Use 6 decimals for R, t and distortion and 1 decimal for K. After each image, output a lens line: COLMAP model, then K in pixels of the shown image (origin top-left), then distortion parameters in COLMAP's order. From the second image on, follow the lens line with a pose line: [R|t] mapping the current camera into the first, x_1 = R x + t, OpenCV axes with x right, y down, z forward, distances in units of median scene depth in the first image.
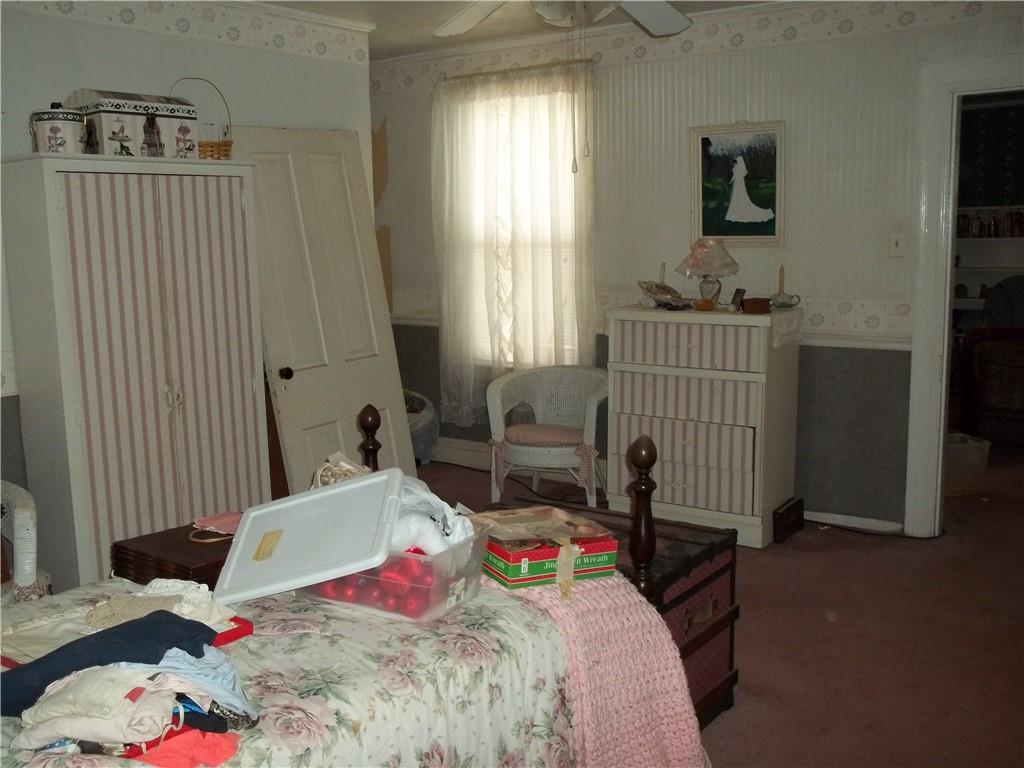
lens RADIAL K [[1032.3, 0, 510.7], [0, 1032.3, 386.3], [0, 0, 1]] dist [-0.026659, 0.000000]
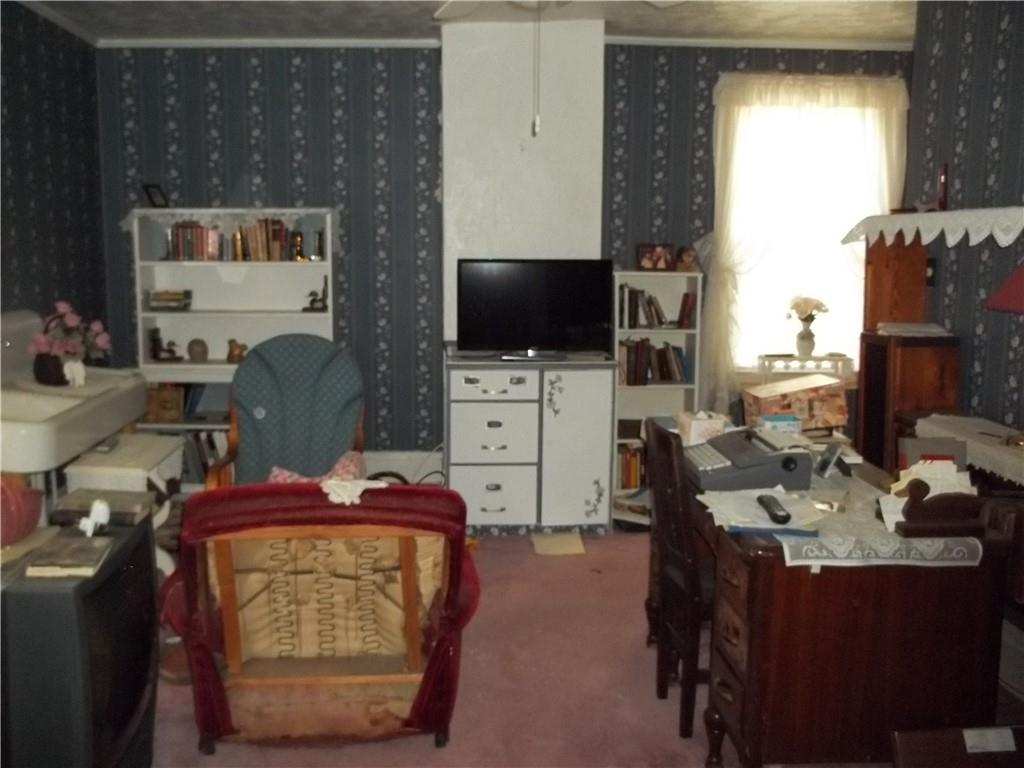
lens RADIAL K [[1032.3, 0, 511.9], [0, 1032.3, 382.7], [0, 0, 1]] dist [-0.026659, 0.000000]
pose [[0.778826, -0.074034, 0.622856, 0.213823], [0.078493, 0.996708, 0.020322, -0.073960], [-0.622310, 0.033063, 0.782073, 0.433666]]
